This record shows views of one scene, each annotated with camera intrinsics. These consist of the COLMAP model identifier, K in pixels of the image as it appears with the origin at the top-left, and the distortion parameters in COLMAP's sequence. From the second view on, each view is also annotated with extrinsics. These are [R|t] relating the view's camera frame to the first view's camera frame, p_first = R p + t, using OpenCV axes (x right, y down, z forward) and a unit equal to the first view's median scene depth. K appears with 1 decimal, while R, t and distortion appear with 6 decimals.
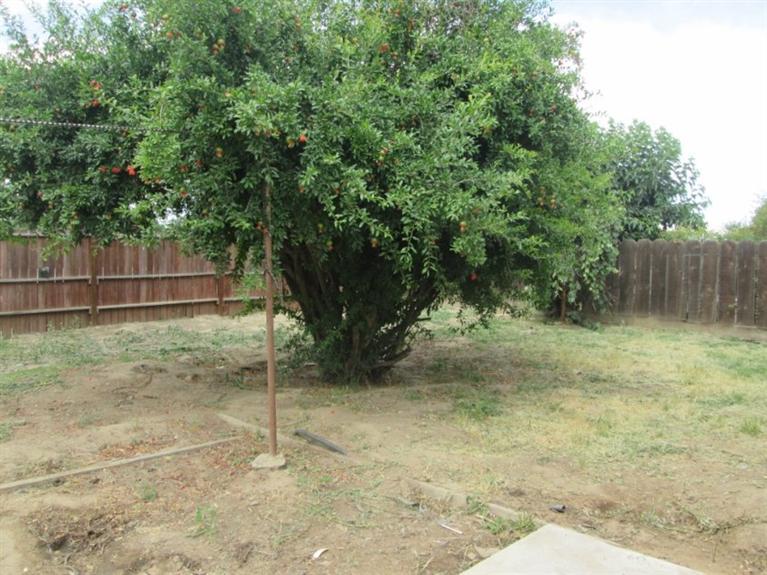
lens RADIAL K [[639.3, 0, 381.1], [0, 639.3, 283.7], [0, 0, 1]] dist [-0.034562, 0.002500]
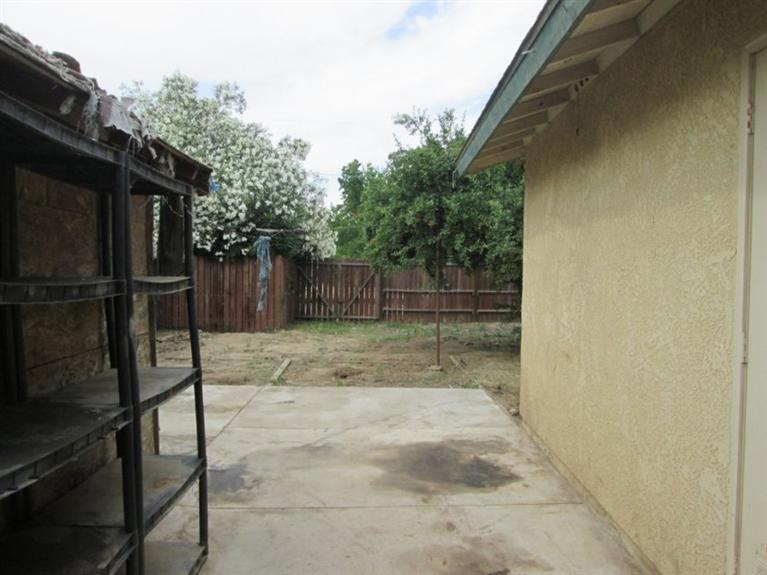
lens RADIAL K [[639.3, 0, 381.1], [0, 639.3, 283.7], [0, 0, 1]] dist [-0.034562, 0.002500]
pose [[0.709040, 0.014762, -0.705014, 0.500552], [-0.043792, 0.998773, -0.023129, 0.018720], [0.703807, 0.047273, 0.708816, -0.284474]]
